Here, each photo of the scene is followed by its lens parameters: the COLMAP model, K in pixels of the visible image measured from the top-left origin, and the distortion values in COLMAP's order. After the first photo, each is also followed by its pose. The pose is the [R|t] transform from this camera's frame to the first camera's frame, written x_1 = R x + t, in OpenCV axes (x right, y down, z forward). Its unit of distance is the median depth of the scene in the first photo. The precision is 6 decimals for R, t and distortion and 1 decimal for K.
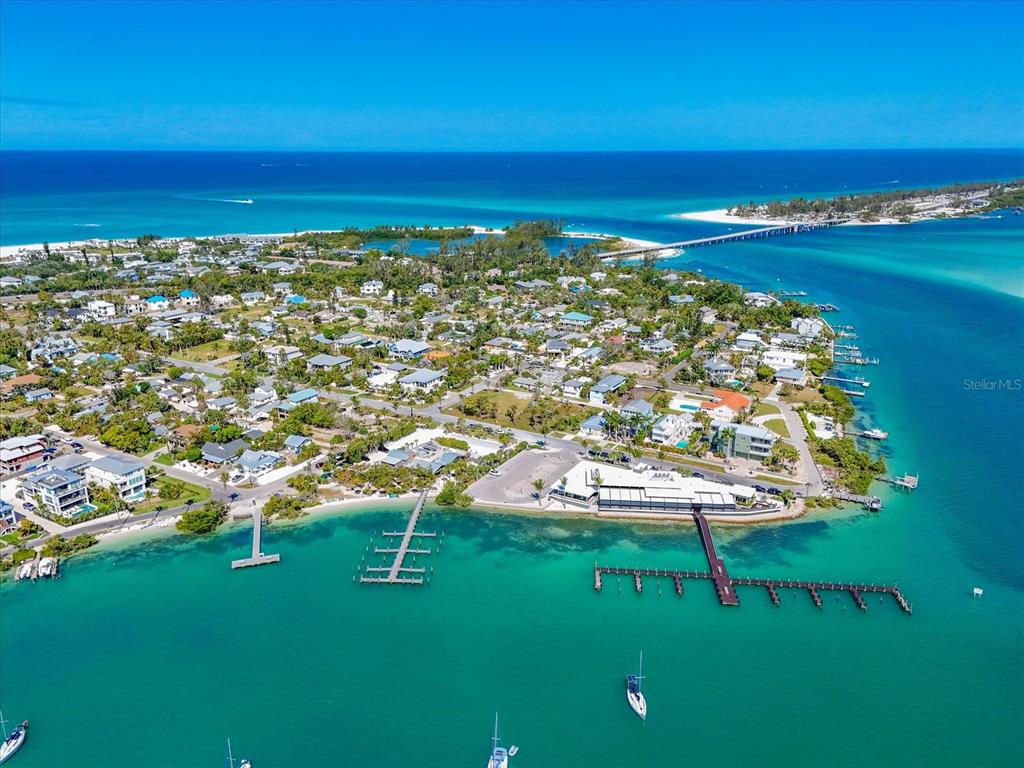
lens RADIAL K [[754.1, 0, 511.3], [0, 754.1, 382.2], [0, 0, 1]] dist [0.072791, -0.062588]
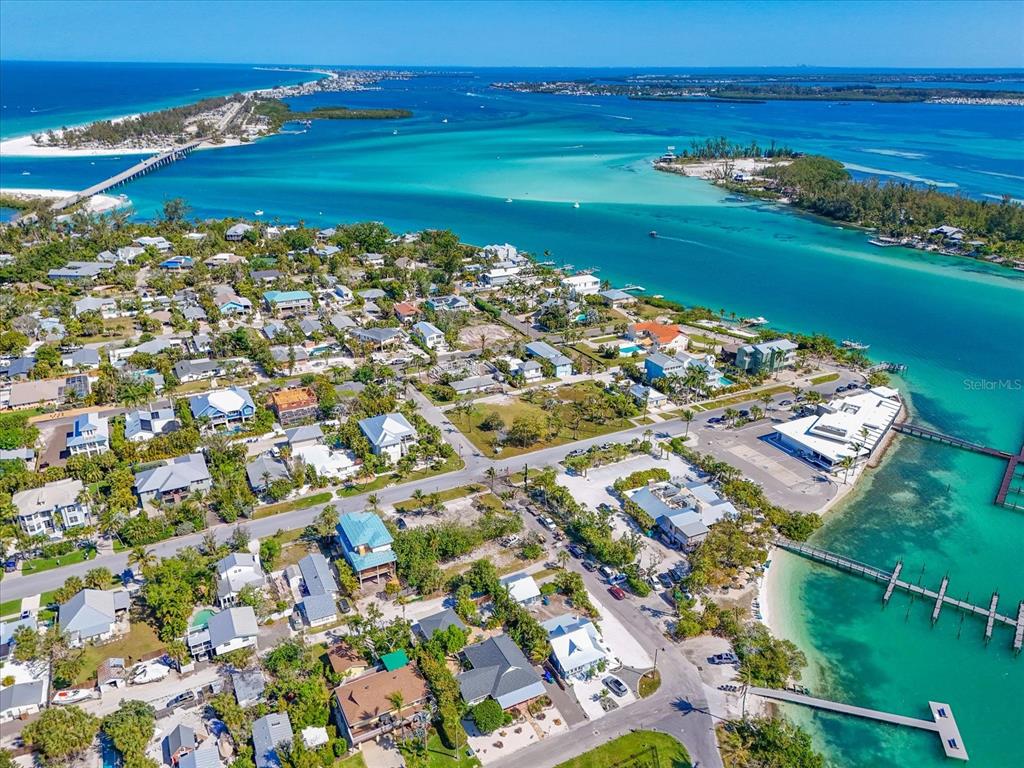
lens RADIAL K [[754.1, 0, 515.6], [0, 754.1, 379.2], [0, 0, 1]] dist [0.072791, -0.062588]
pose [[0.527652, -0.318798, 0.787370, -0.595334], [0.241901, 0.944919, 0.220480, -0.174926], [-0.814290, 0.074129, 0.575706, 0.567367]]
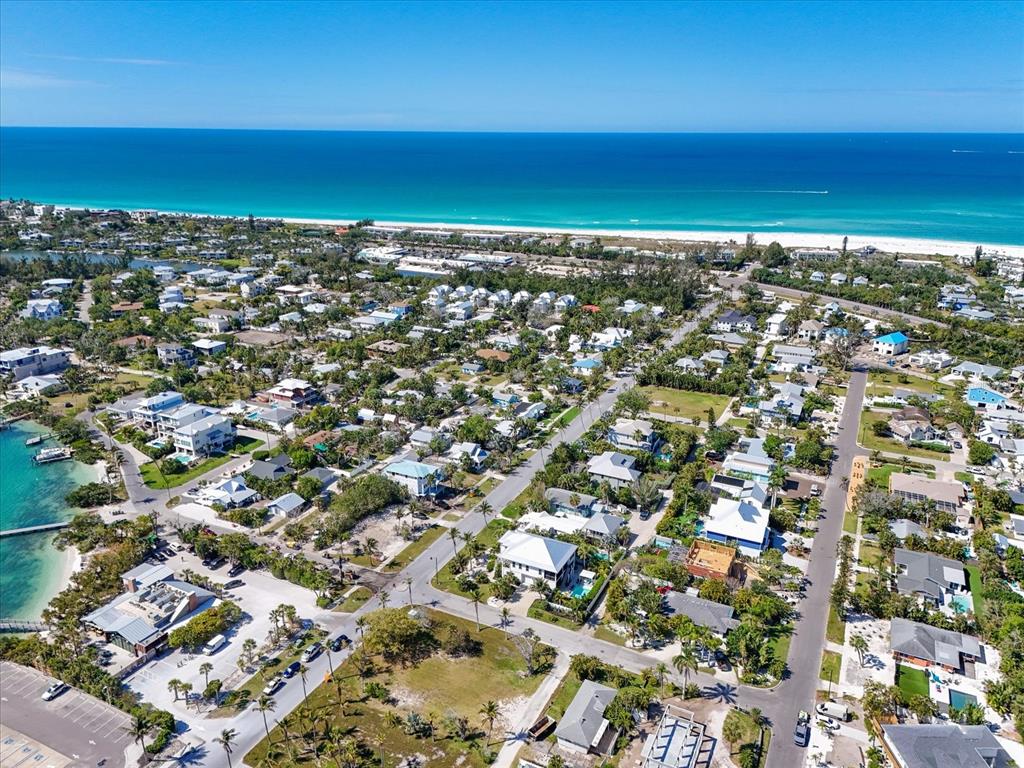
lens RADIAL K [[754.1, 0, 510.7], [0, 754.1, 381.5], [0, 0, 1]] dist [0.072791, -0.062588]
pose [[0.074786, 0.318171, -0.945079, 0.376706], [-0.300682, 0.910818, 0.282843, -0.283050], [0.950788, 0.263016, 0.163784, 0.918418]]
